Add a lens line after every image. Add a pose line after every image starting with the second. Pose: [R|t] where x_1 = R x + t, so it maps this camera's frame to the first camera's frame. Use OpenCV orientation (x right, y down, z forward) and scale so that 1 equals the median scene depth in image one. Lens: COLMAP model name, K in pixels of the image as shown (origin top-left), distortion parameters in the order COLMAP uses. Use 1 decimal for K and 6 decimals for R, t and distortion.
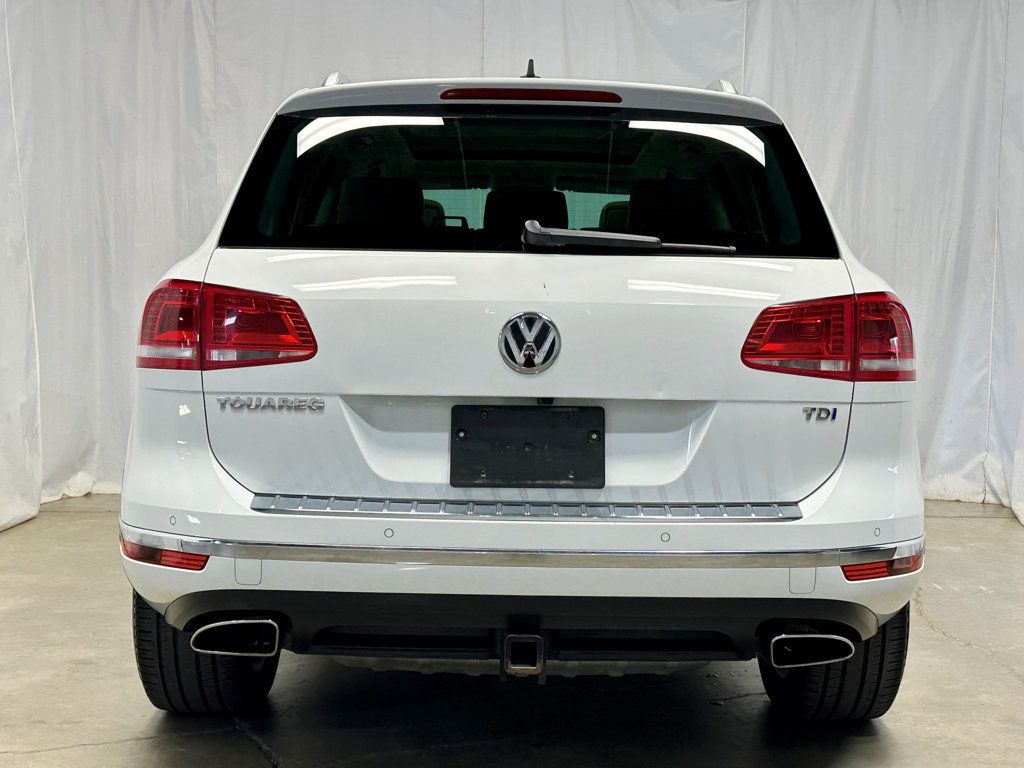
lens RADIAL K [[1467.6, 0, 512.0], [0, 1467.6, 384.0], [0, 0, 1]] dist [0.019686, 0.043134]
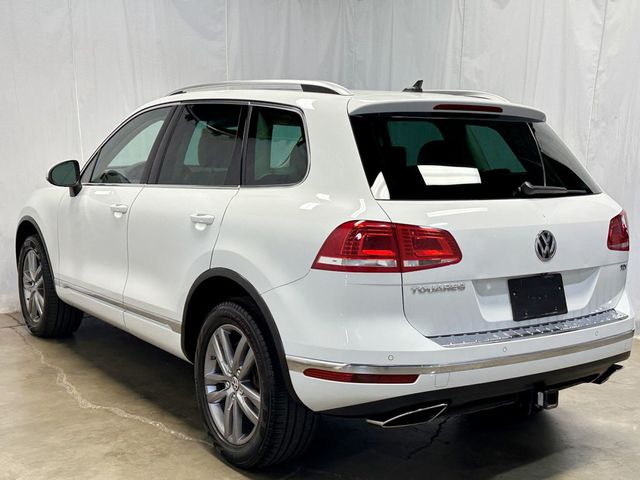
lens RADIAL K [[917.3, 0, 320.0], [0, 917.3, 240.0], [0, 0, 1]] dist [0.019686, 0.043134]
pose [[0.809025, -0.071211, 0.583444, -0.951373], [0.031653, 0.996472, 0.077732, -0.140531], [-0.586921, -0.044420, 0.808425, 0.164128]]
